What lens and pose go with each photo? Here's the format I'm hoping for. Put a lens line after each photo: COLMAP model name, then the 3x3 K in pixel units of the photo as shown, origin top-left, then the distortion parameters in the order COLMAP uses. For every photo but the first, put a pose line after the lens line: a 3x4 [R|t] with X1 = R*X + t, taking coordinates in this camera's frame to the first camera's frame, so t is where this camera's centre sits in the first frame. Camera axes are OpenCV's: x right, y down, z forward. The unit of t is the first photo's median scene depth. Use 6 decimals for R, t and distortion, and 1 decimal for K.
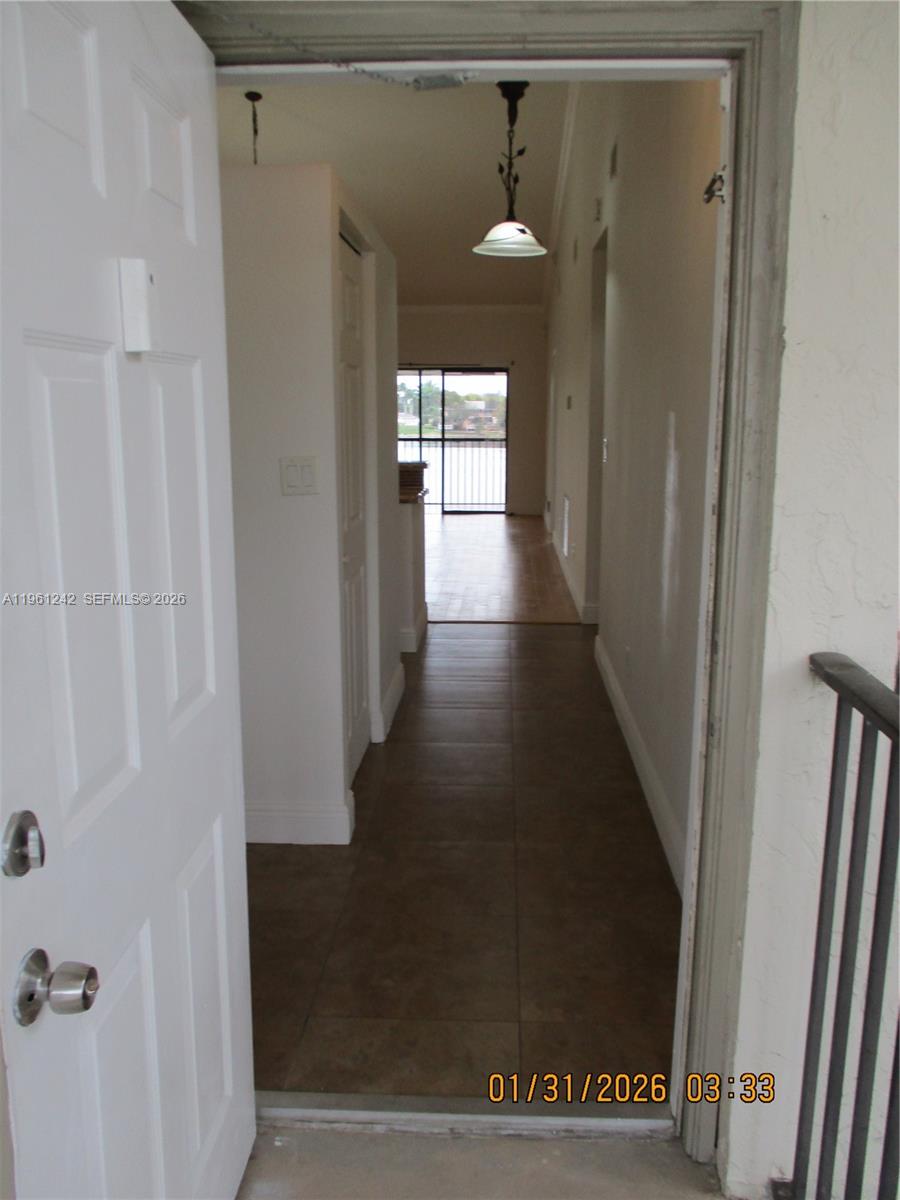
lens RADIAL K [[1001.7, 0, 450.0], [0, 1001.7, 600.0], [0, 0, 1]] dist [-0.028835, 0.008857]
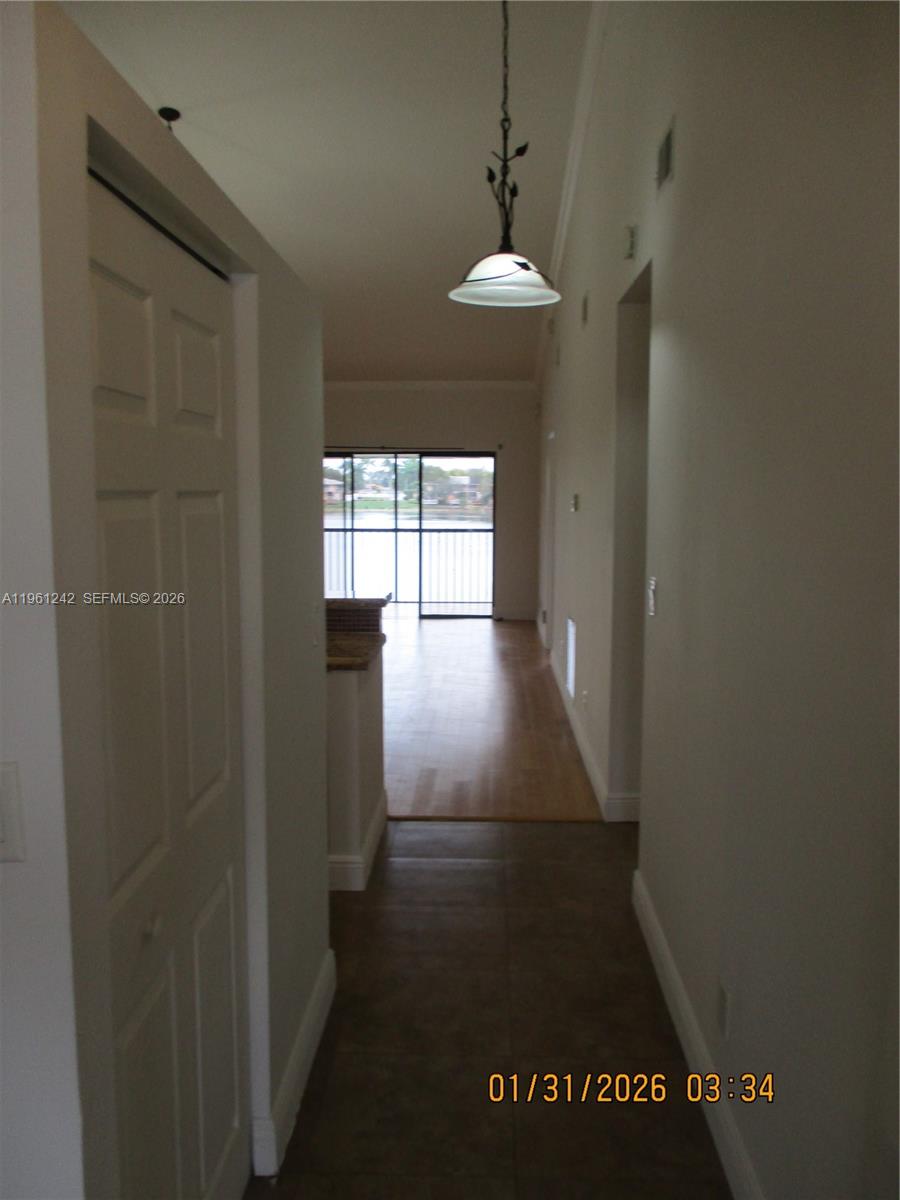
lens RADIAL K [[1001.7, 0, 450.0], [0, 1001.7, 600.0], [0, 0, 1]] dist [-0.028835, 0.008857]
pose [[0.999880, 0.002241, 0.015337, 0.010131], [-0.001128, 0.997386, -0.072249, -0.072630], [-0.015459, 0.072223, 0.997269, 0.253459]]
